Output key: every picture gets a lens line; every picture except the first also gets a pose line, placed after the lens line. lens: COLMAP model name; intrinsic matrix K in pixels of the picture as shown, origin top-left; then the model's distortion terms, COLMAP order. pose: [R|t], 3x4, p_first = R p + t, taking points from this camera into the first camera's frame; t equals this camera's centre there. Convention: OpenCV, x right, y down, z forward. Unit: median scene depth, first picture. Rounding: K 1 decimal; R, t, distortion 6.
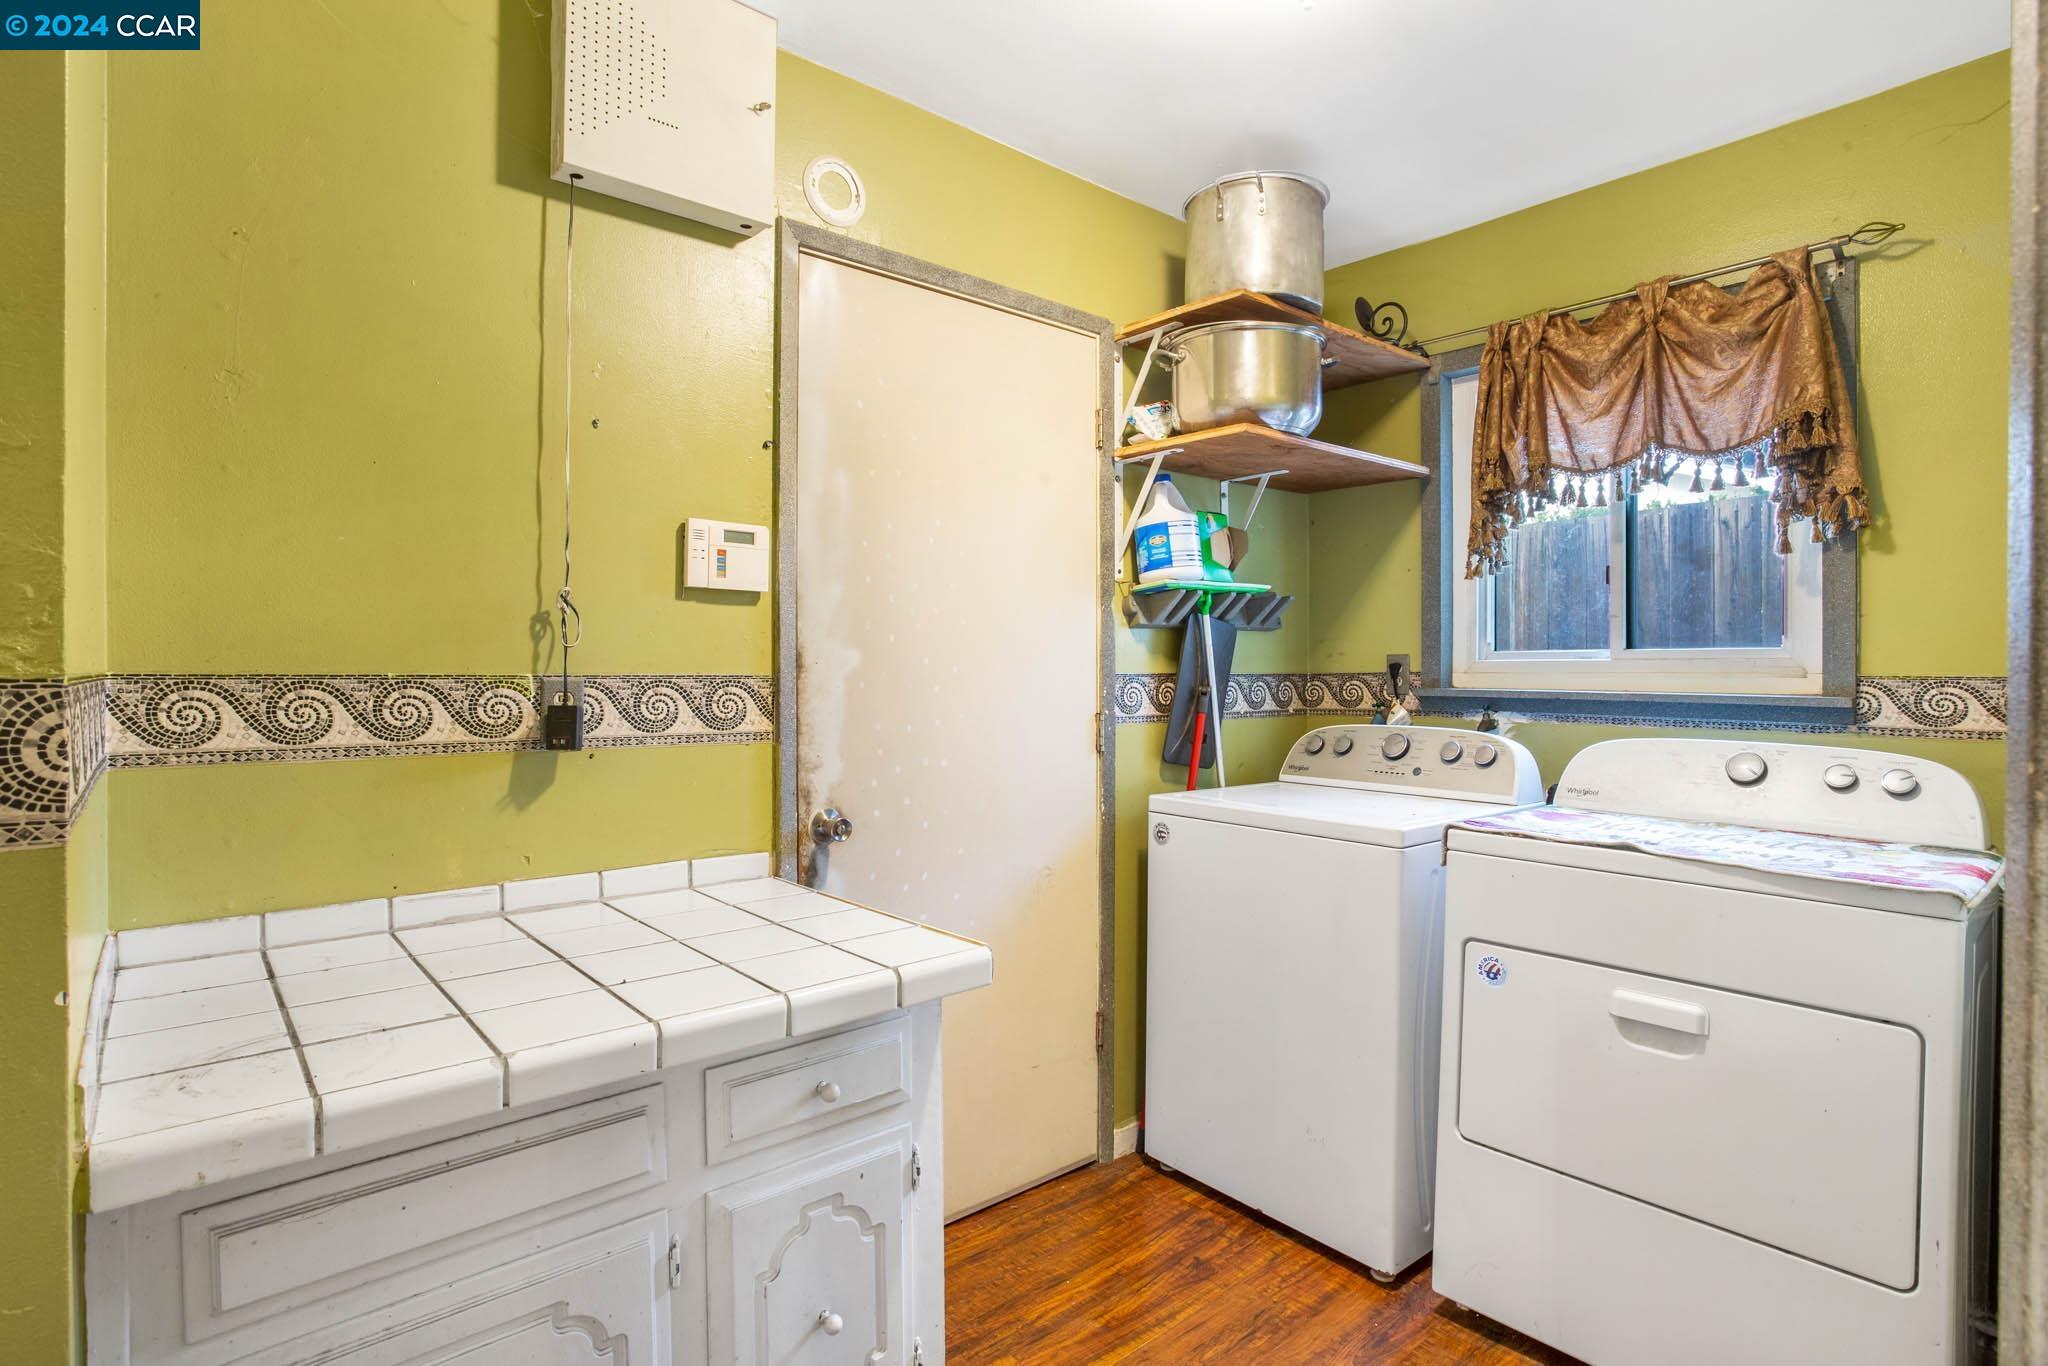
lens RADIAL K [[1047.0, 0, 1023.6], [0, 1047.0, 669.4], [0, 0, 1]] dist [-0.028683, 0.000222]
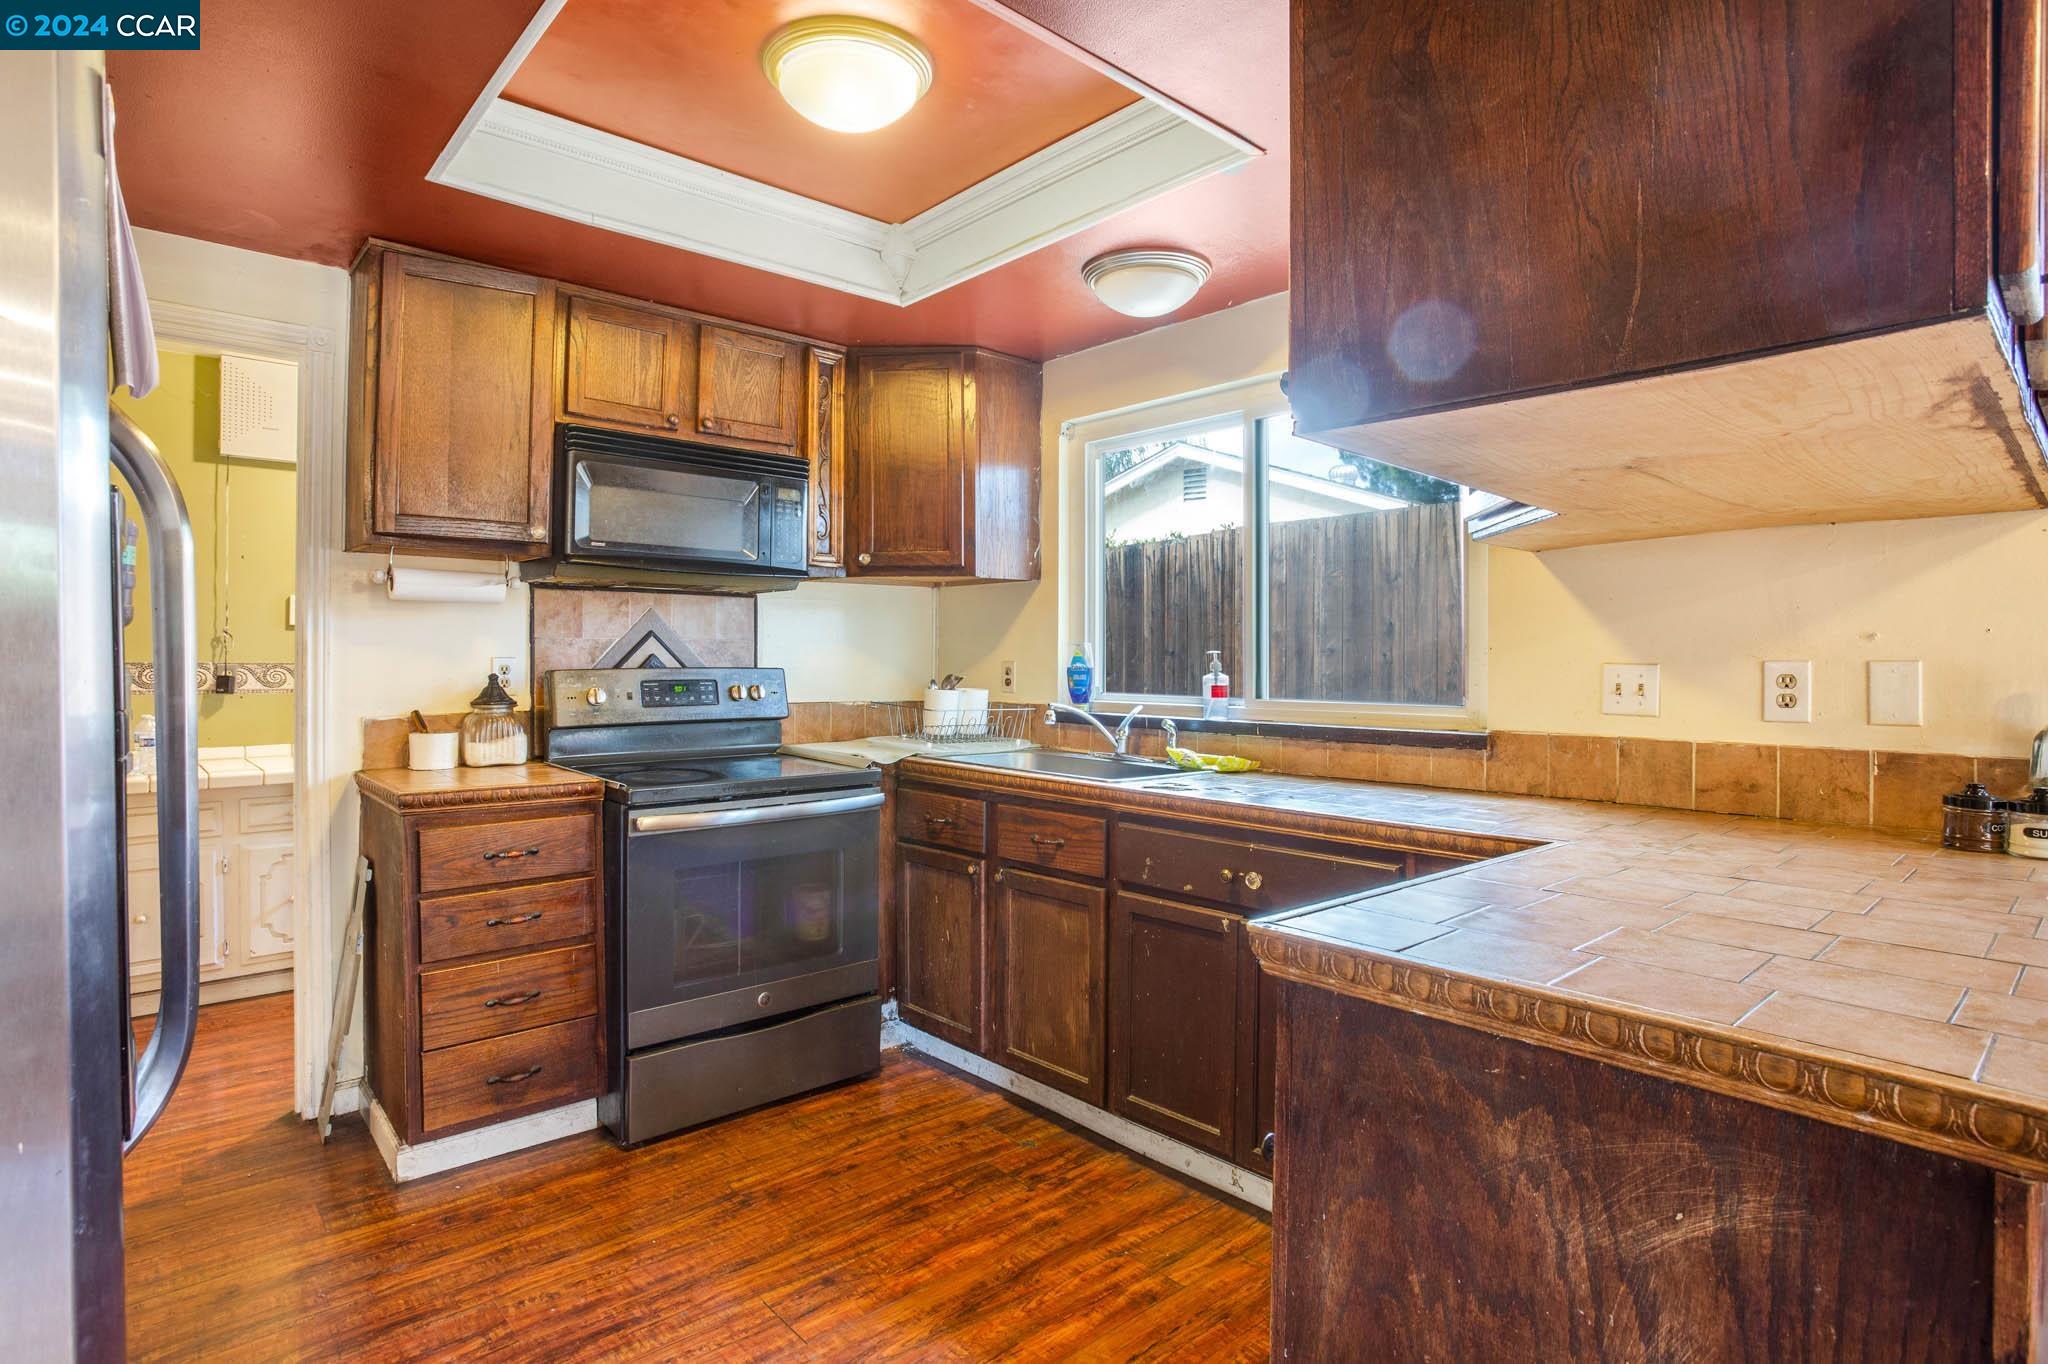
lens RADIAL K [[1047.0, 0, 1025.4], [0, 1047.0, 669.5], [0, 0, 1]] dist [-0.028683, 0.000222]
pose [[0.999753, 0.000552, 0.022211, 1.367346], [-0.000641, 0.999992, 0.004006, 0.010490], [-0.022209, -0.004019, 0.999745, -1.435319]]
